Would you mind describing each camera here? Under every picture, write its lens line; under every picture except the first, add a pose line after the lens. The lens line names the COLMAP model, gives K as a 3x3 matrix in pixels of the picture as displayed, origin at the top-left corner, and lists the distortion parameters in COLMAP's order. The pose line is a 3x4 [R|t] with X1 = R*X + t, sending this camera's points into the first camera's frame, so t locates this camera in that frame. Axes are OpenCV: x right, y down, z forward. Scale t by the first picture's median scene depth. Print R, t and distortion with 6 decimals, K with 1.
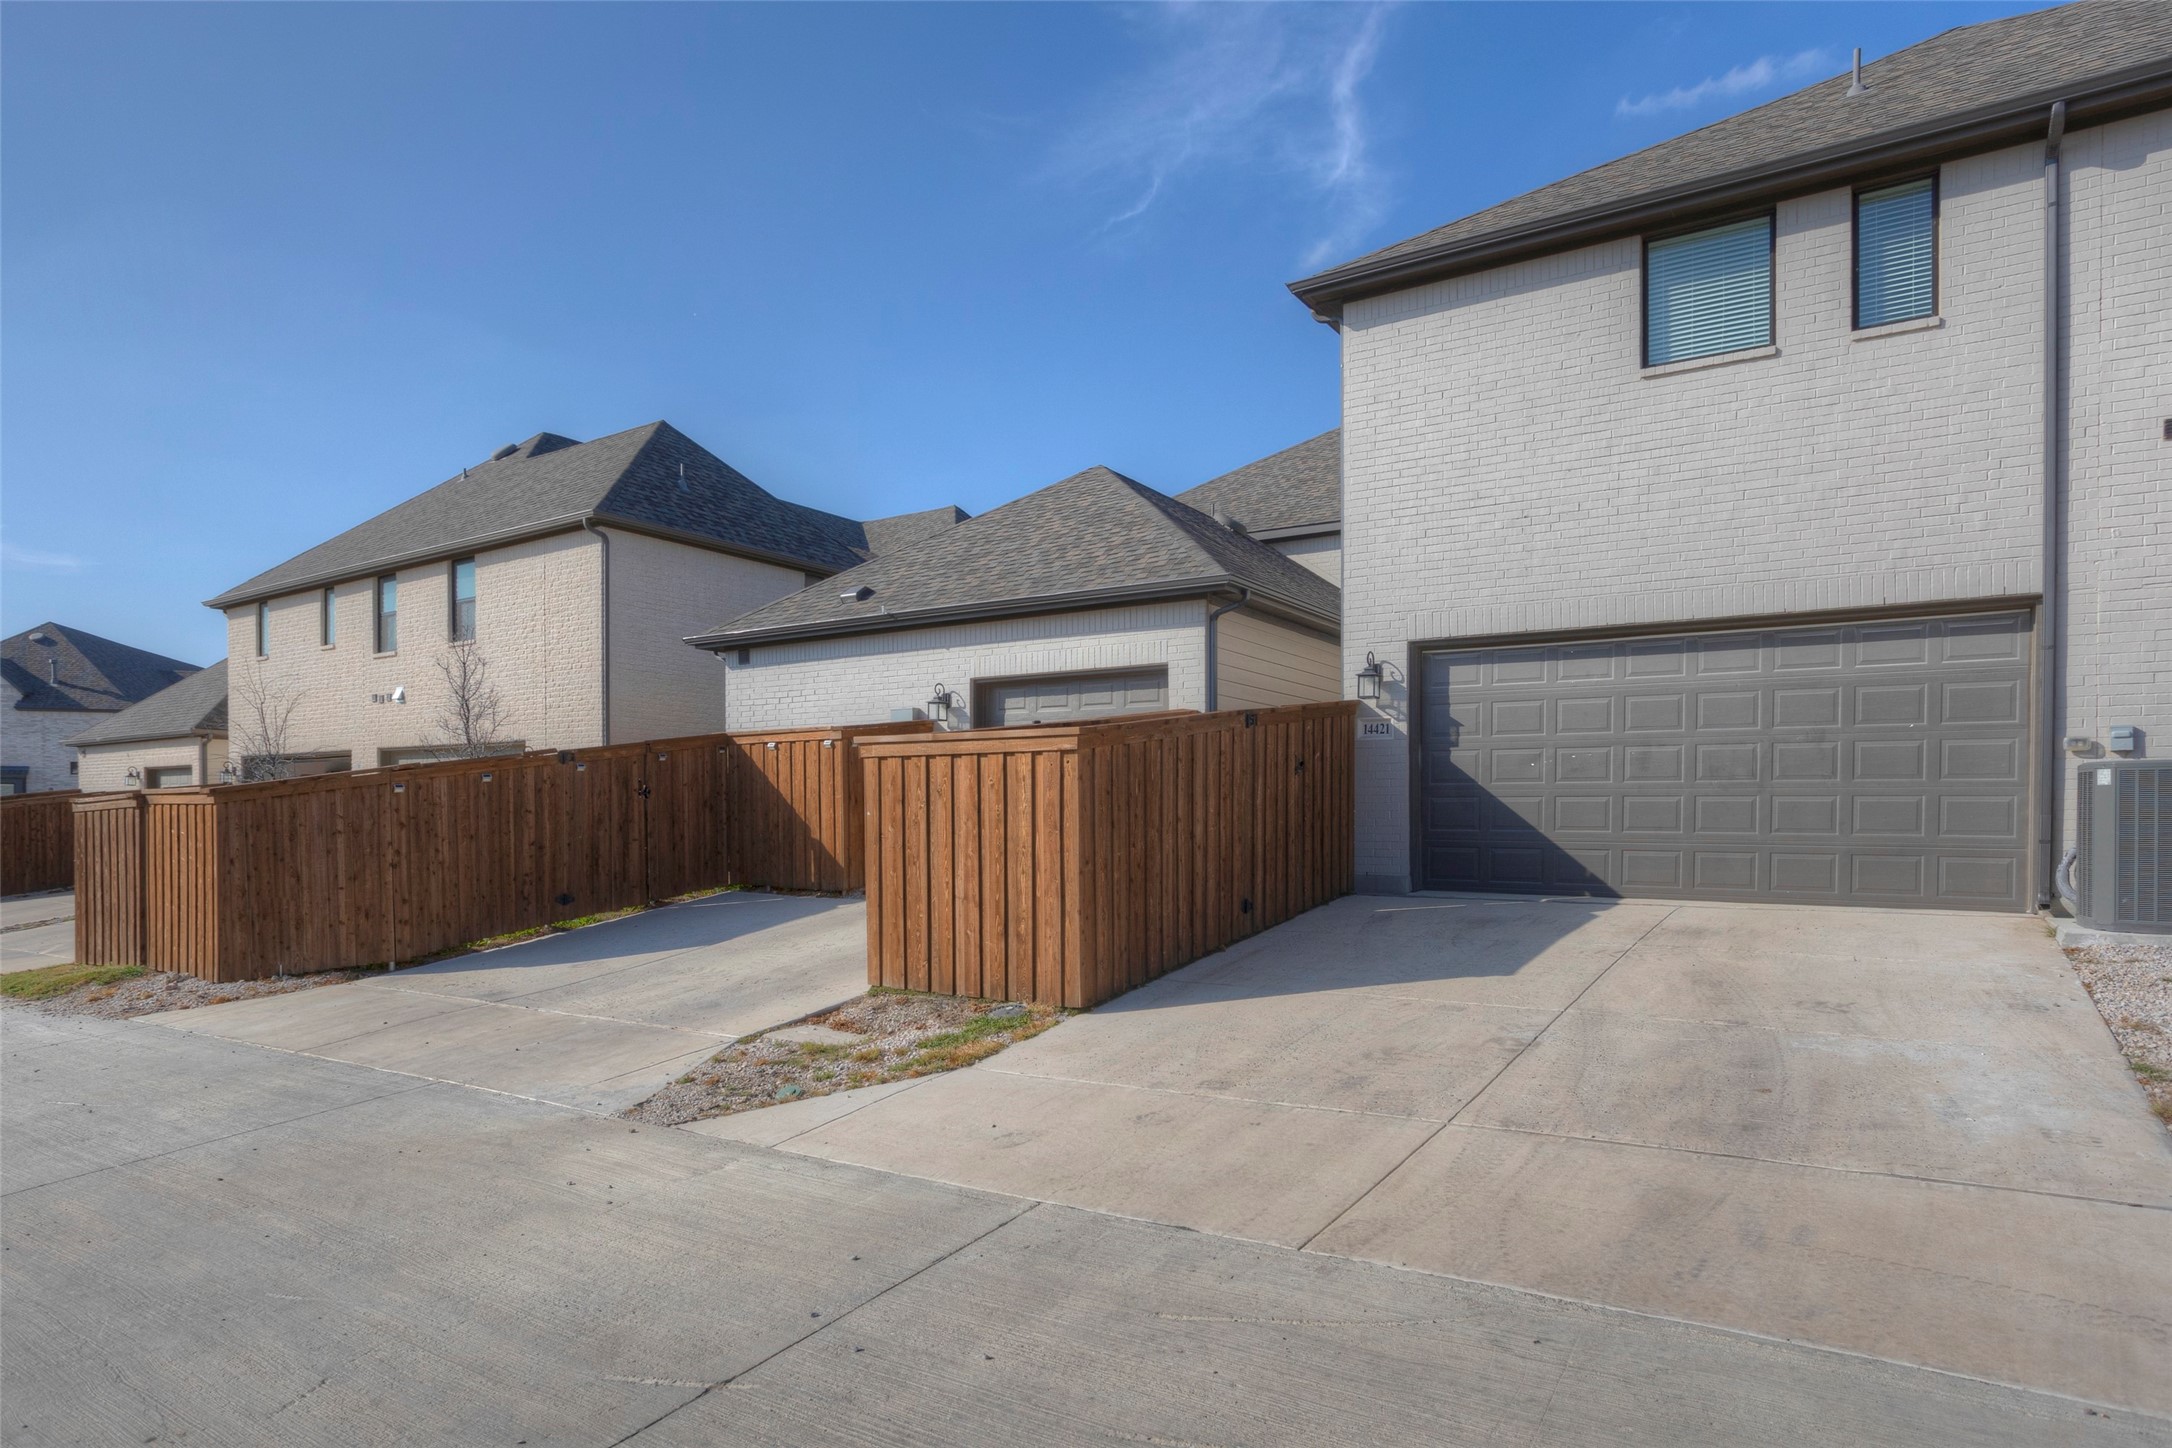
lens RADIAL K [[1163.3, 0, 1086.0], [0, 1163.3, 724.0], [0, 0, 1]] dist [-0.044616, 0.026565]
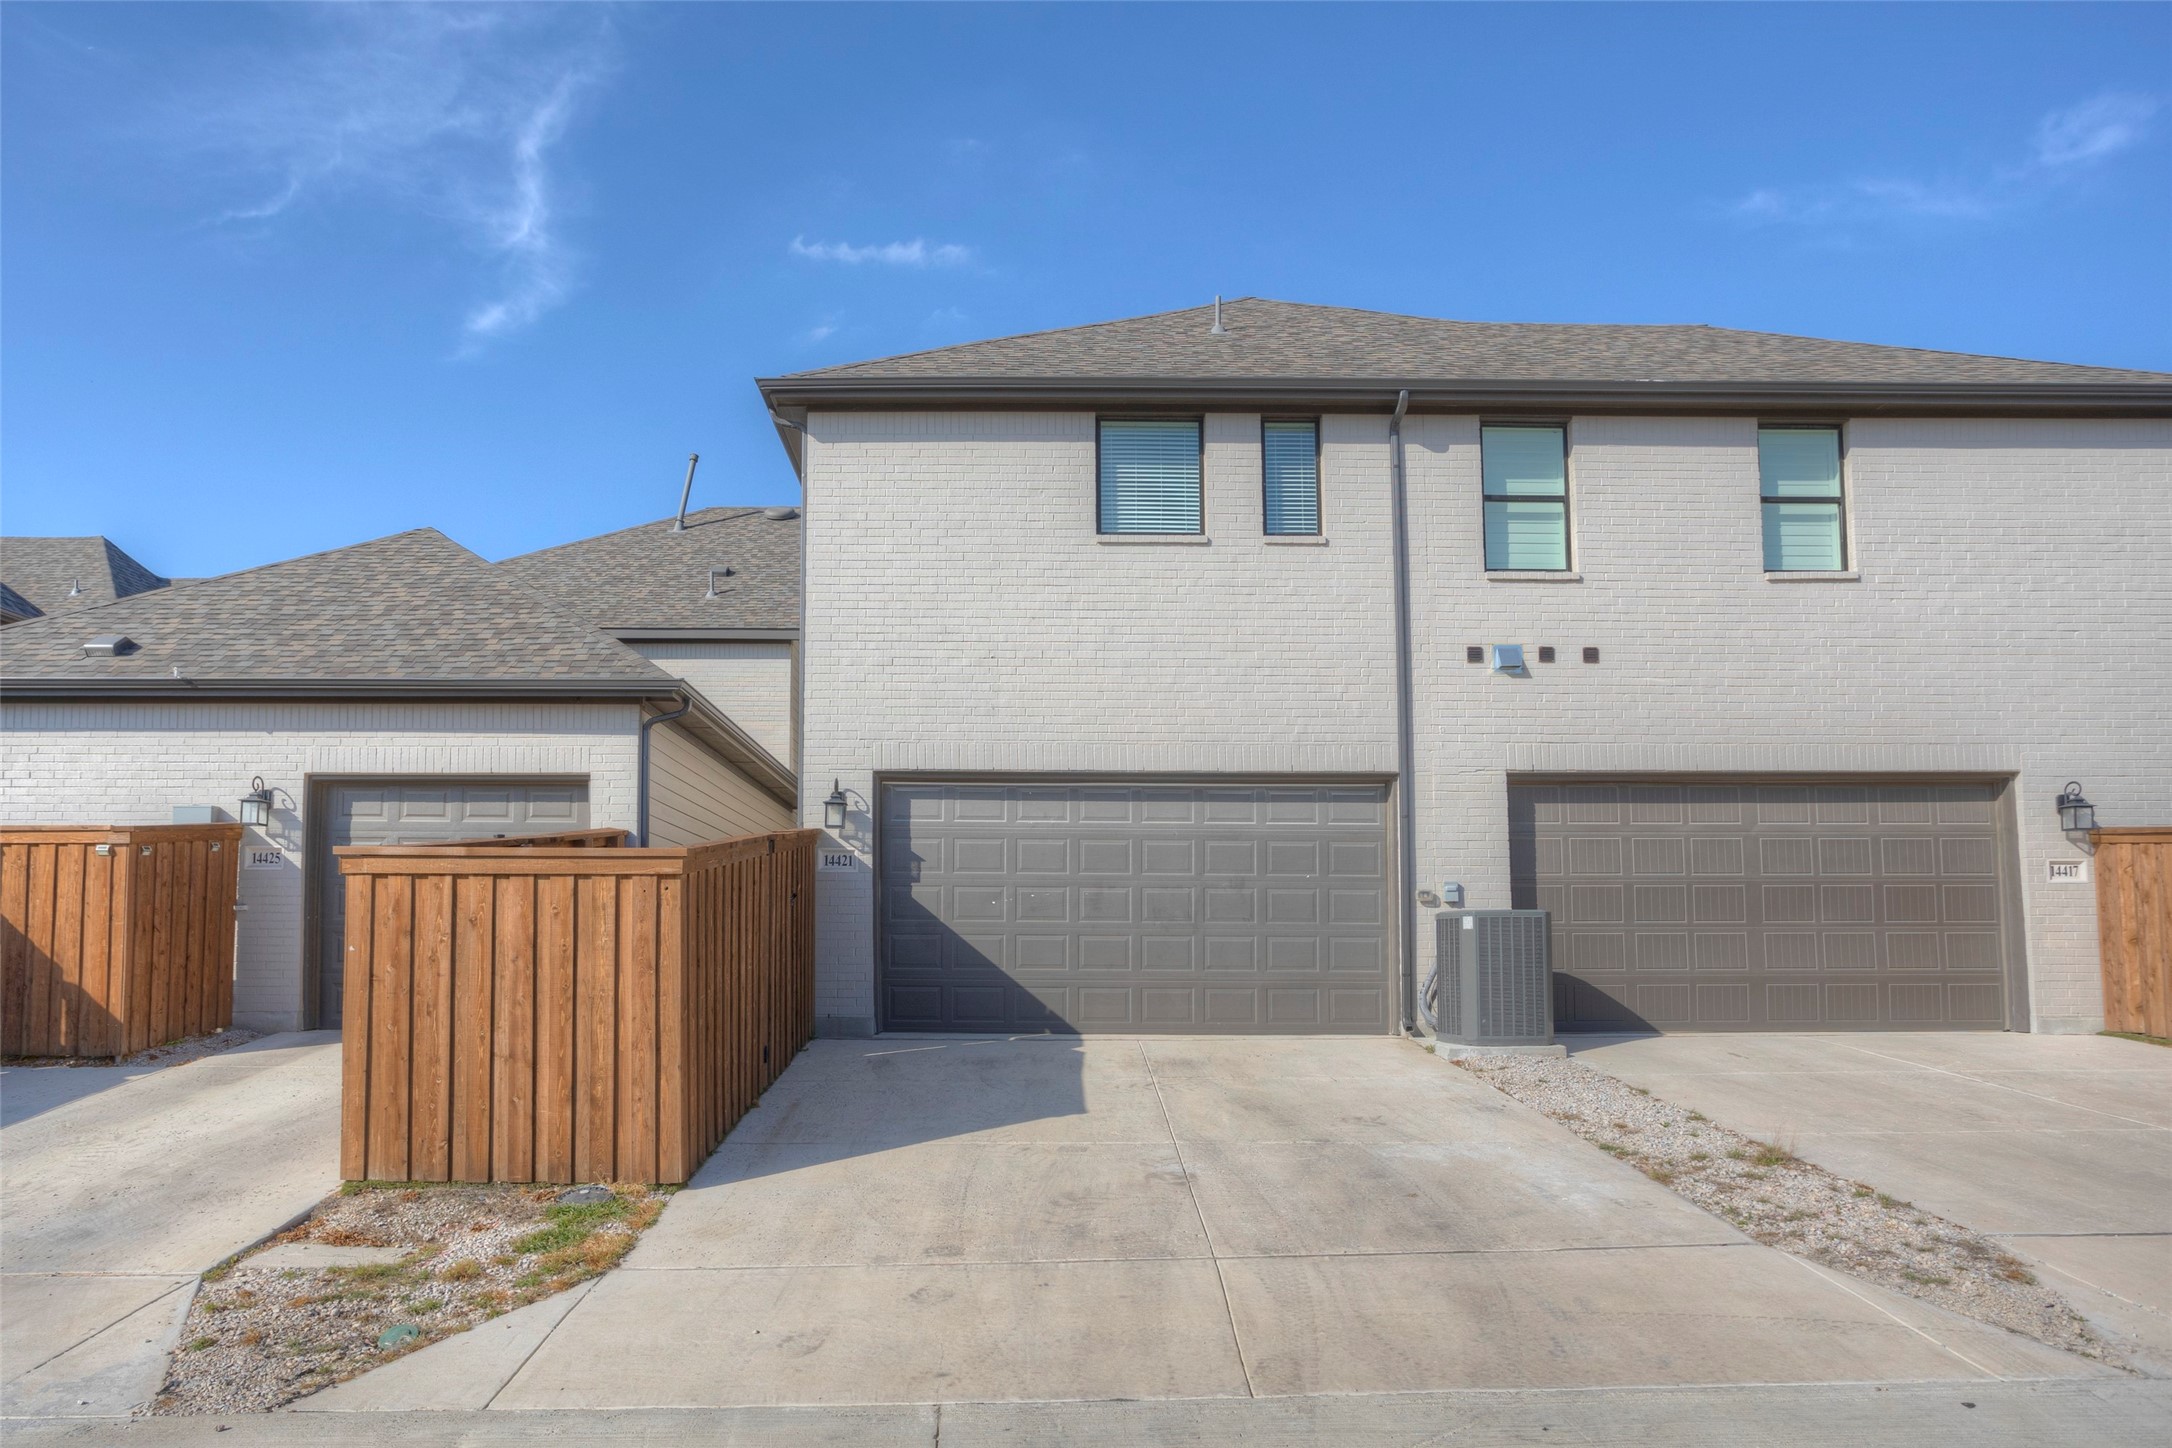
lens RADIAL K [[1244.0, 0, 1085.2], [0, 1244.0, 762.2], [0, 0, 1]] dist [-0.057019, 0.042510]
pose [[0.844492, 0.080973, 0.529412, -0.146319], [-0.041682, 0.995443, -0.085762, 0.003363], [-0.533944, 0.050359, 0.844019, 0.045195]]
